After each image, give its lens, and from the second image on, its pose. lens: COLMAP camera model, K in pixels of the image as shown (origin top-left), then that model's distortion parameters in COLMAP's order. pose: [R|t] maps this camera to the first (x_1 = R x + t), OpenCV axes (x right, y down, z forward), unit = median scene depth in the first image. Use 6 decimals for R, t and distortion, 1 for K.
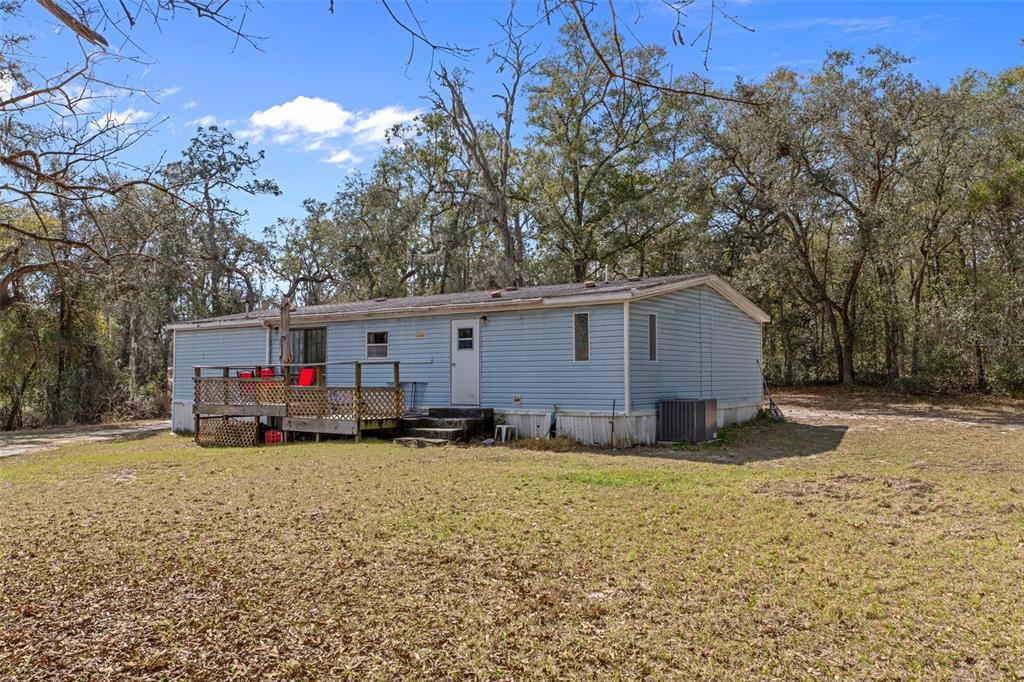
lens RADIAL K [[600.8, 0, 524.0], [0, 600.8, 345.8], [0, 0, 1]] dist [-0.000543, 0.000221]
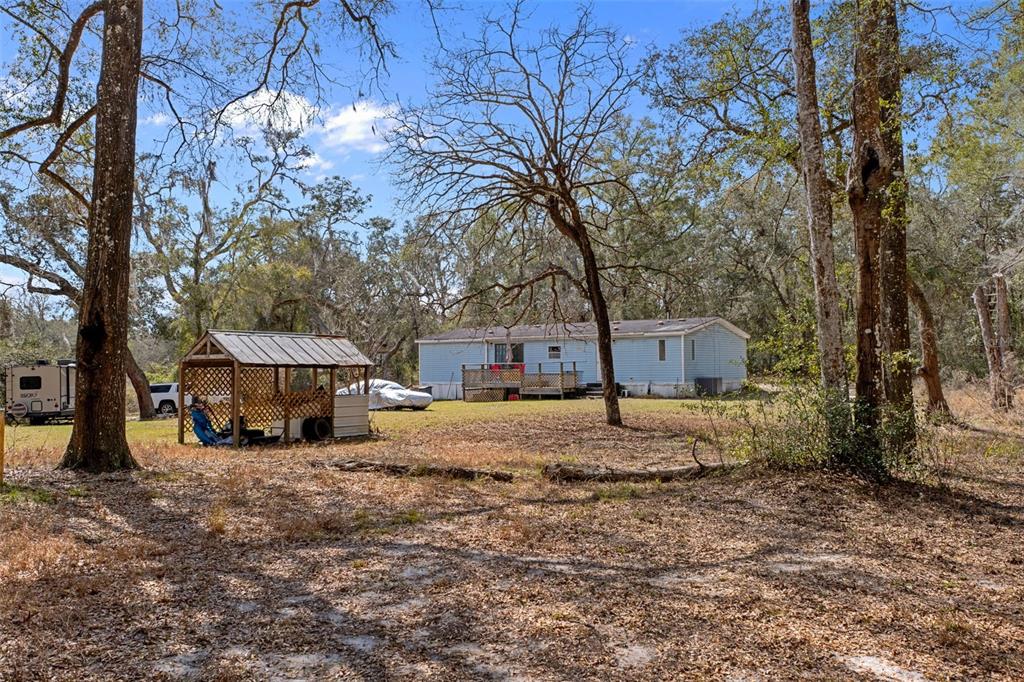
lens RADIAL K [[600.8, 0, 524.0], [0, 600.8, 345.8], [0, 0, 1]] dist [-0.000543, 0.000221]
pose [[0.999926, -0.007731, -0.009438, -0.358672], [0.007915, 0.999774, 0.019717, -0.071351], [0.009283, -0.019791, 0.999761, -1.125322]]
